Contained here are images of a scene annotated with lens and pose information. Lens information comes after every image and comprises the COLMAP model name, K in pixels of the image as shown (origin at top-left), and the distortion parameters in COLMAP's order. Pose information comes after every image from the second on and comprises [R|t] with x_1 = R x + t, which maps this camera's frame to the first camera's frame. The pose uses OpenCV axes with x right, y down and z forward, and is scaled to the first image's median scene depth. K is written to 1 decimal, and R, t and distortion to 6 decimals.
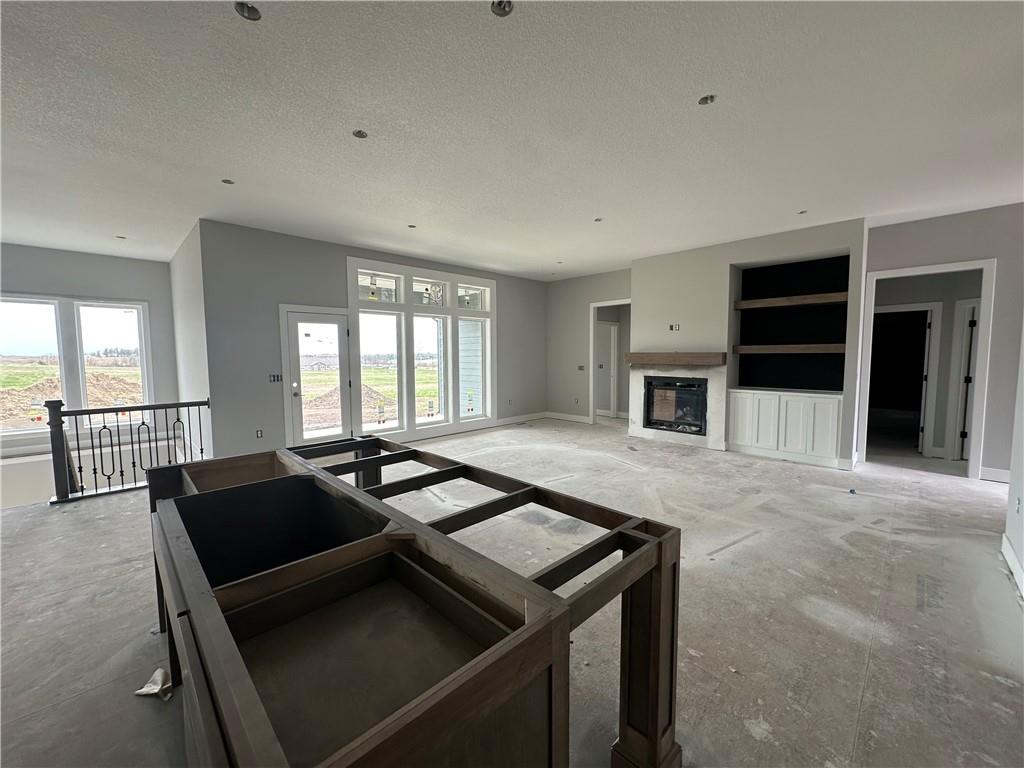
lens RADIAL K [[406.1, 0, 510.2], [0, 406.1, 385.9], [0, 0, 1]] dist [-0.000441, 0.000522]
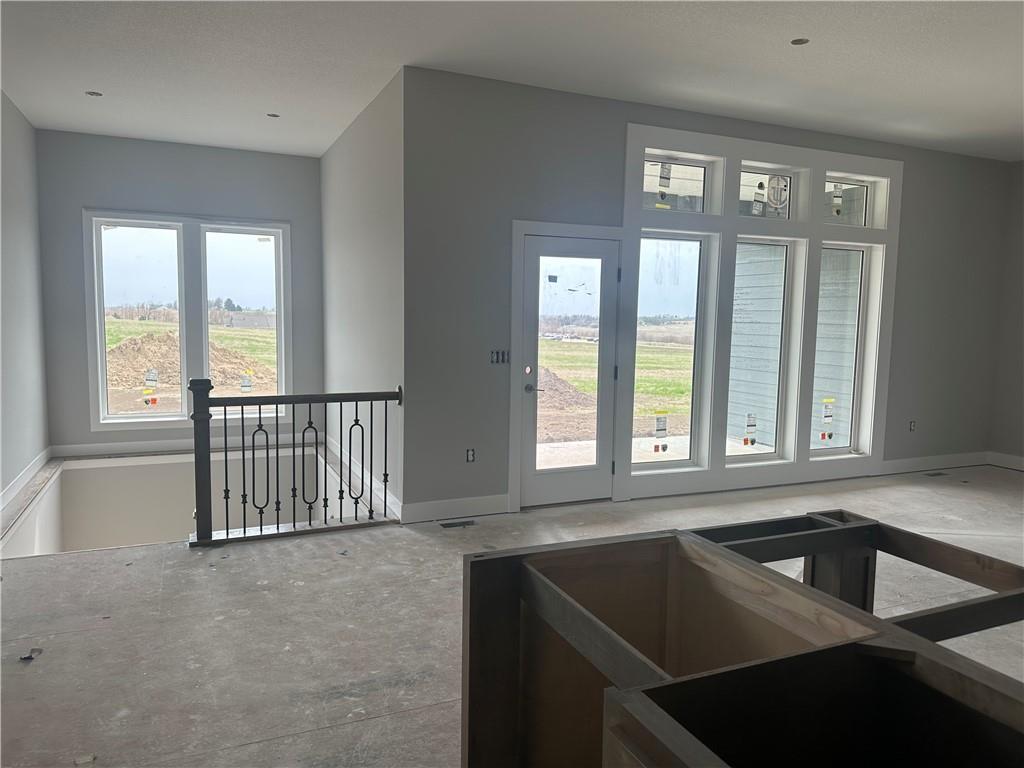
lens RADIAL K [[715.8, 0, 512.0], [0, 715.8, 384.0], [0, 0, 1]] dist [0.104192, -0.142567]
pose [[0.936025, 0.055375, -0.347549, -0.214596], [-0.050153, 0.998453, 0.024011, -0.006253], [0.348341, -0.005045, 0.937354, 0.093554]]
